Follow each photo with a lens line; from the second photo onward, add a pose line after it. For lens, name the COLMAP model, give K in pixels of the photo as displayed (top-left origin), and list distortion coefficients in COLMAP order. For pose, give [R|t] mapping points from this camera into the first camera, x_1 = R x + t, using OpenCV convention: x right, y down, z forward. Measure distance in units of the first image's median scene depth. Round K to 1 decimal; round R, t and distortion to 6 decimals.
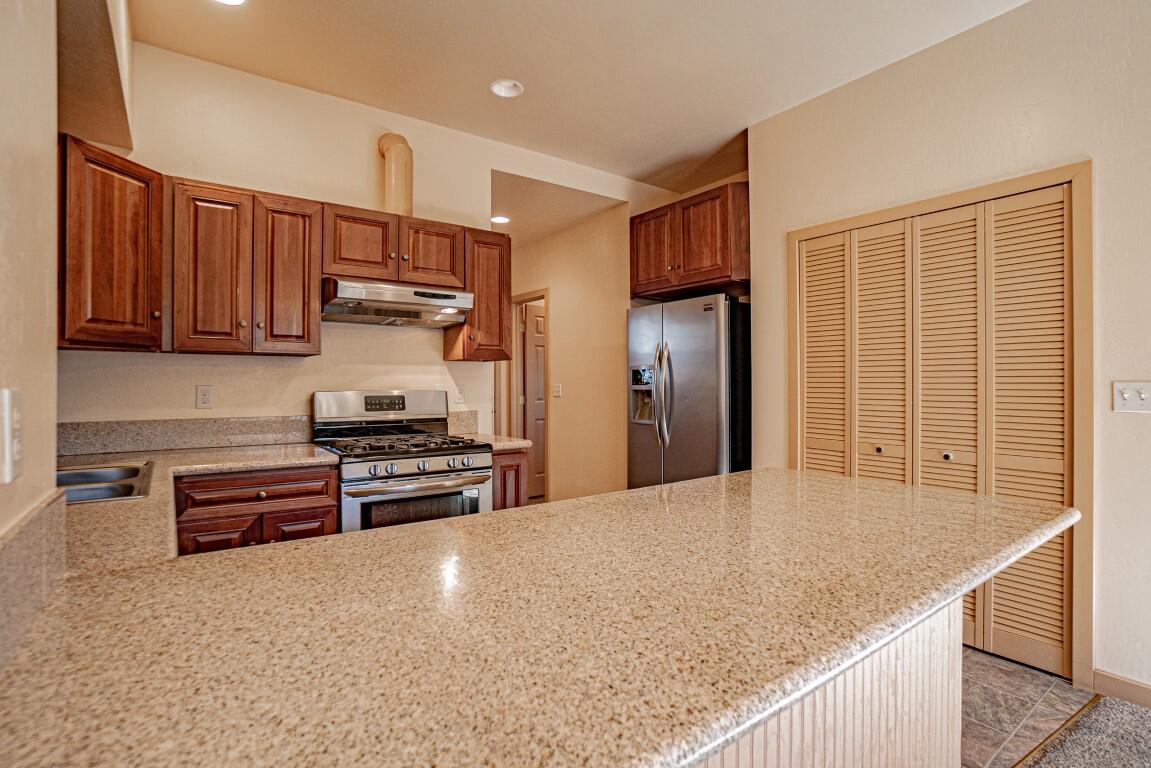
lens RADIAL K [[554.1, 0, 575.0], [0, 554.1, 381.4], [0, 0, 1]] dist [-0.004806, 0.000039]
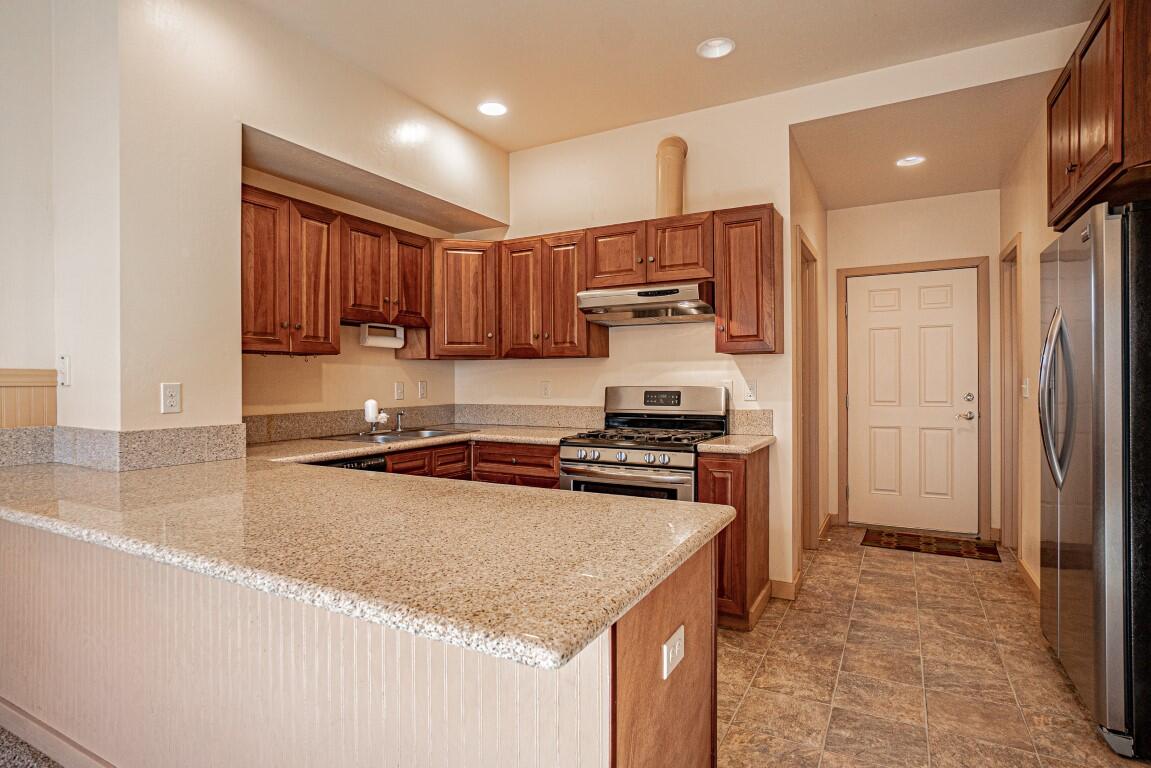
lens RADIAL K [[601.2, 0, 577.1], [0, 601.2, 383.8], [0, 0, 1]] dist [0.003898, 0.000224]
pose [[0.440045, 0.002773, -0.897971, 0.645769], [0.007110, 0.999953, 0.006572, 0.003221], [0.897947, -0.009277, 0.440005, 0.365702]]
